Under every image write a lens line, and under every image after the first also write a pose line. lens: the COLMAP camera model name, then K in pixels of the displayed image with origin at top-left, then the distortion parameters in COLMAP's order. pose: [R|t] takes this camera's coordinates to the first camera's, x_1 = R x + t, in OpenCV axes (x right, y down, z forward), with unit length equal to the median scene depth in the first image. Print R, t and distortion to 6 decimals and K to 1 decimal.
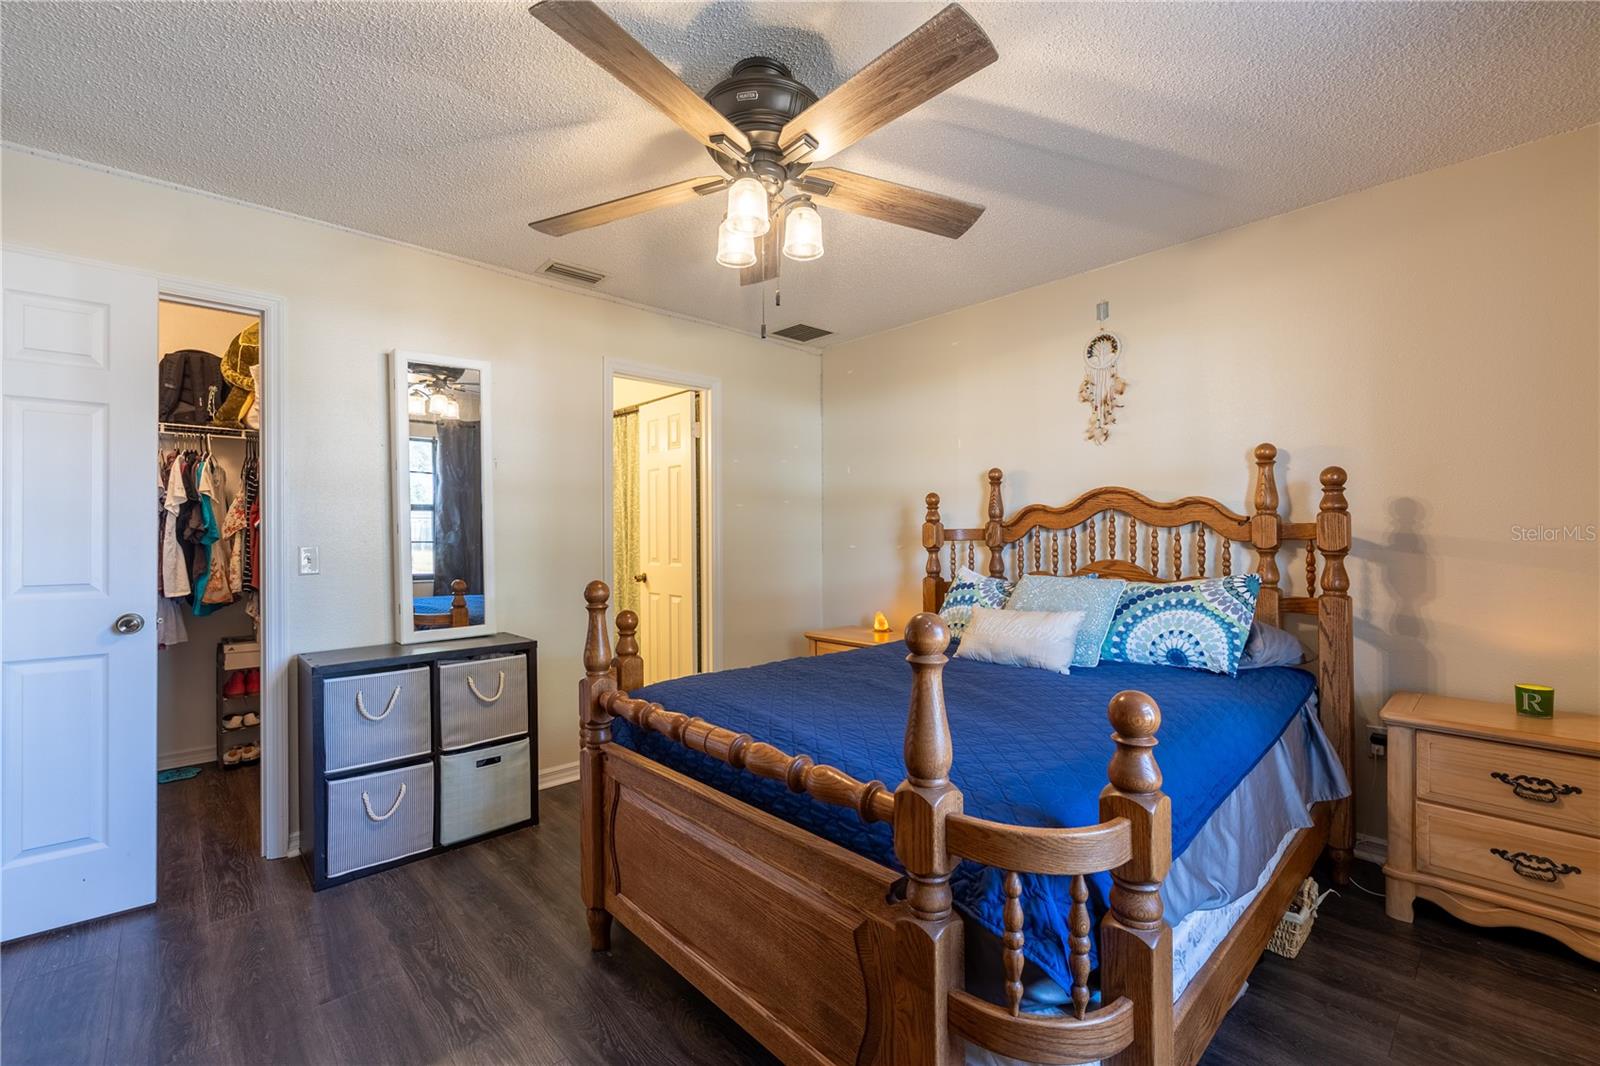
lens RADIAL K [[673.4, 0, 803.2], [0, 673.4, 531.4], [0, 0, 1]] dist [0.000088, -0.000263]
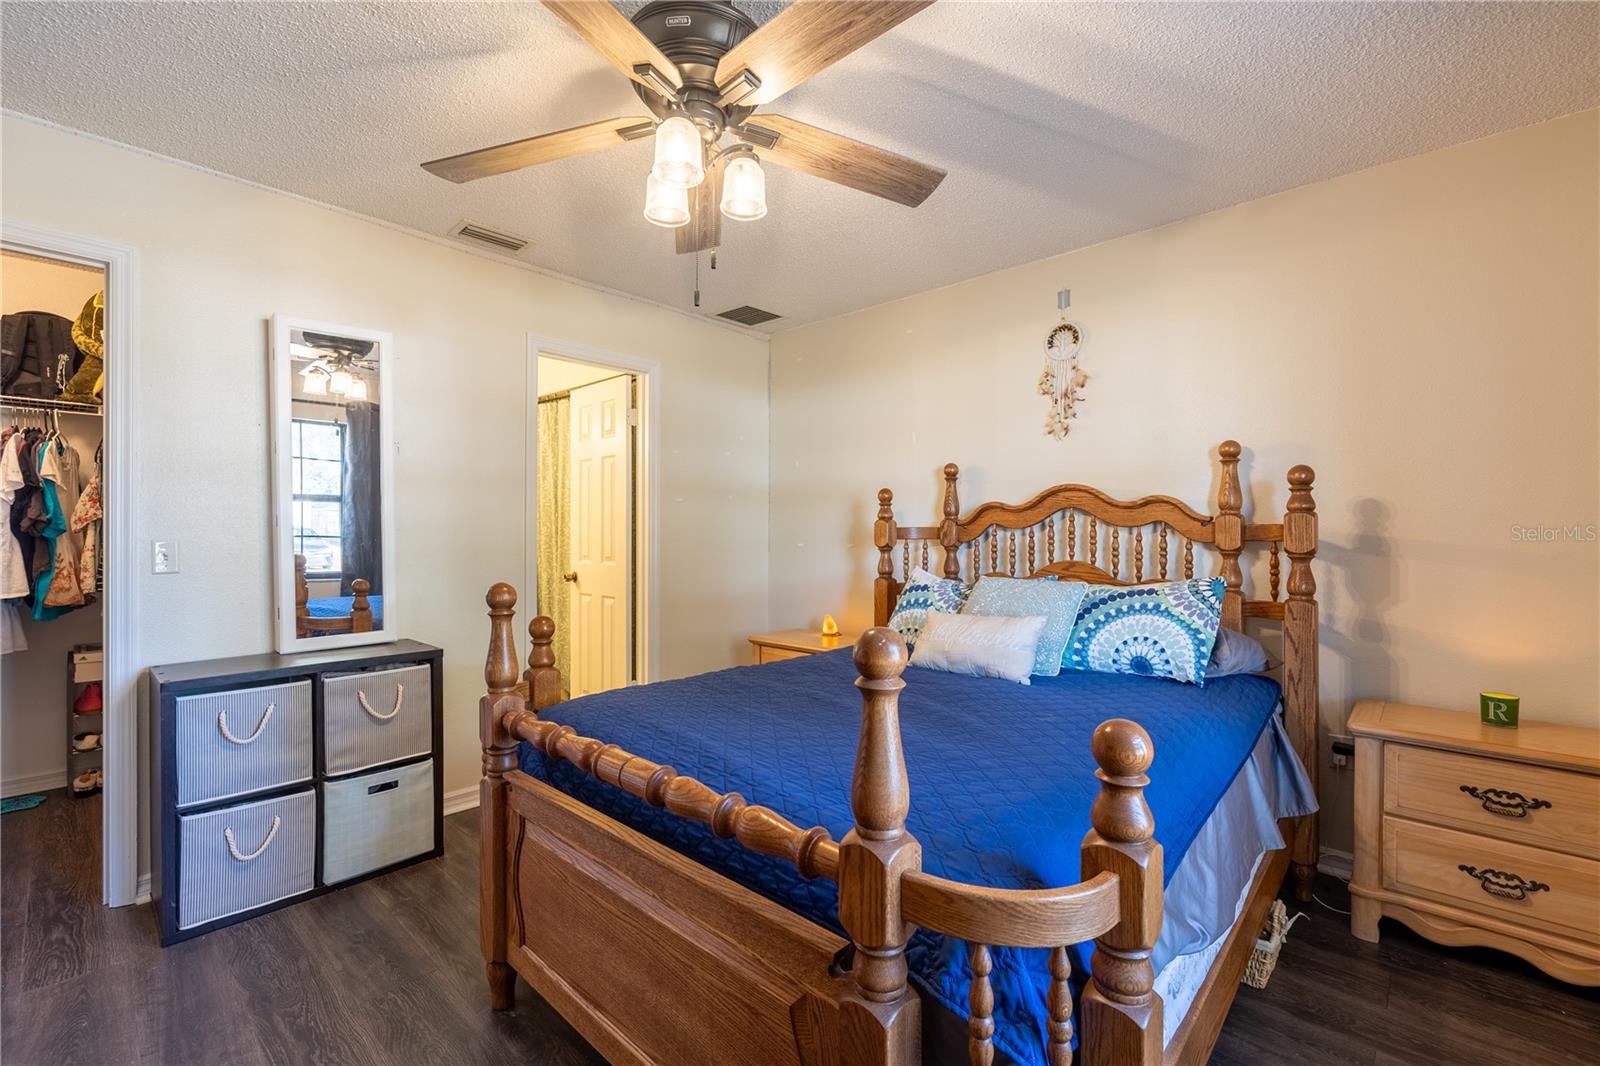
lens RADIAL K [[685.4, 0, 803.1], [0, 685.4, 532.0], [0, 0, 1]] dist [-0.000194, -0.000050]
pose [[0.997336, 0.008293, 0.072473, 0.012745], [-0.008645, 0.999952, 0.004543, 0.000407], [-0.072432, -0.005158, 0.997360, 0.079609]]
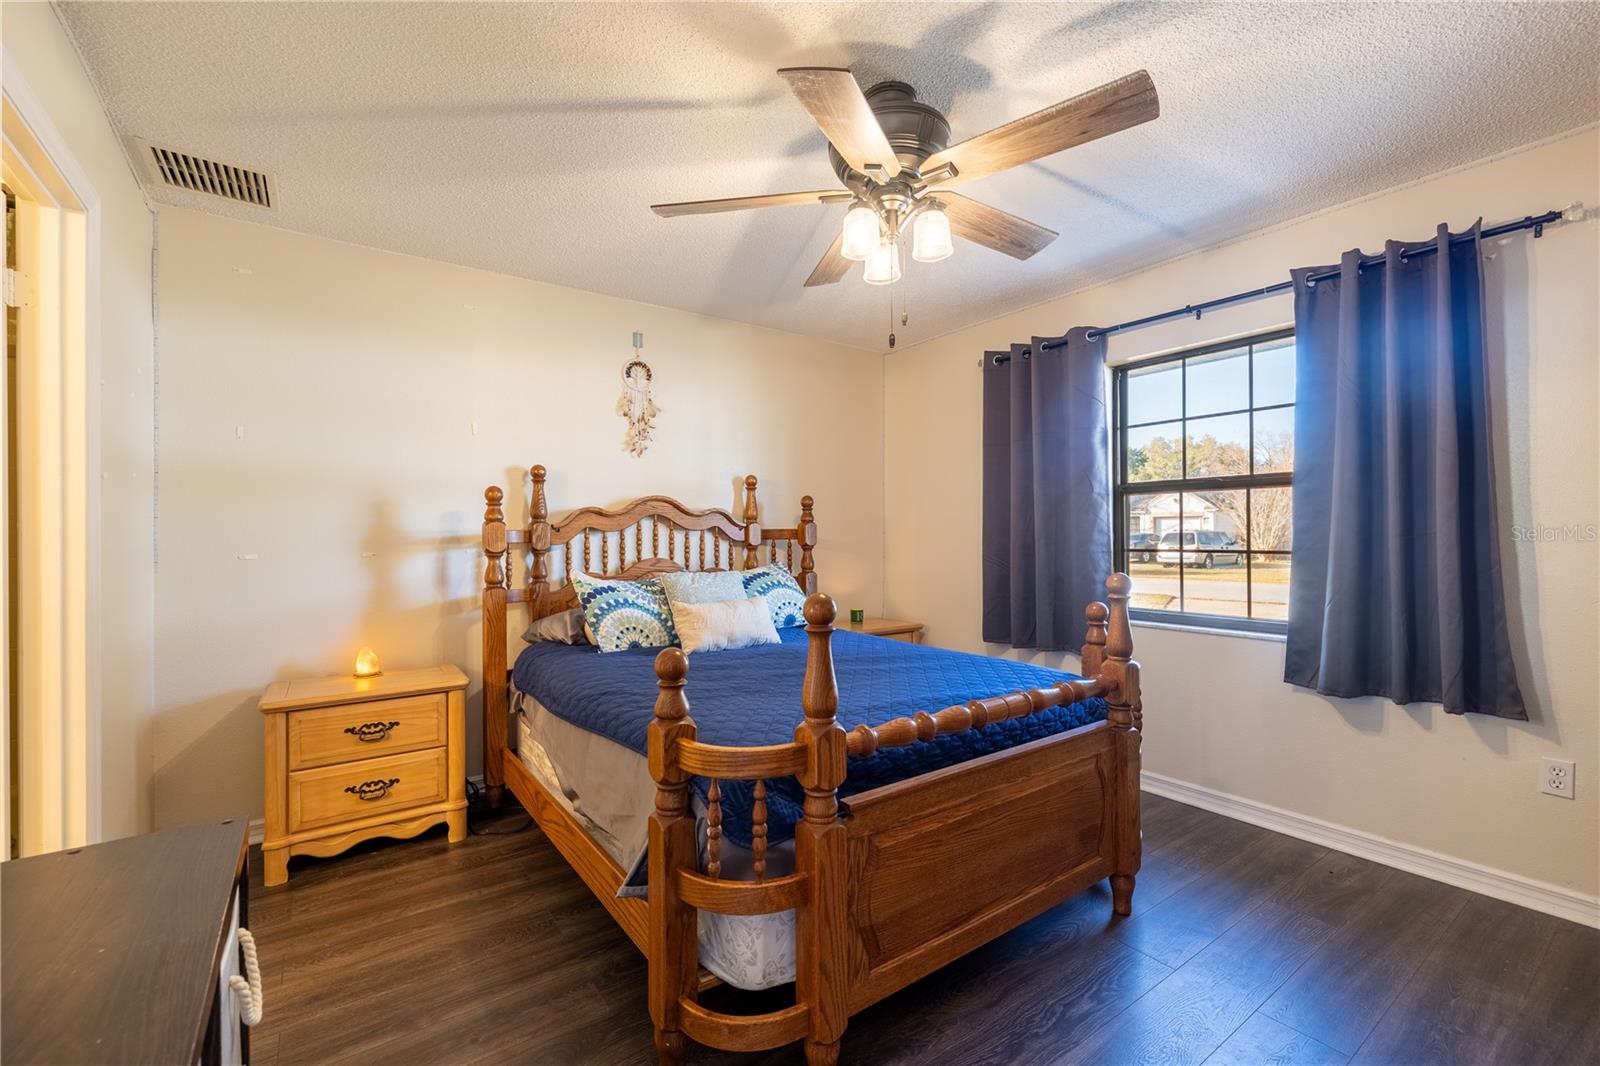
lens RADIAL K [[673.4, 0, 803.2], [0, 673.4, 531.4], [0, 0, 1]] dist [0.000088, -0.000263]
pose [[0.129754, 0.010972, 0.991486, -0.871061], [-0.000893, 0.999940, -0.010948, 0.011371], [-0.991546, 0.000535, 0.129756, 0.775736]]
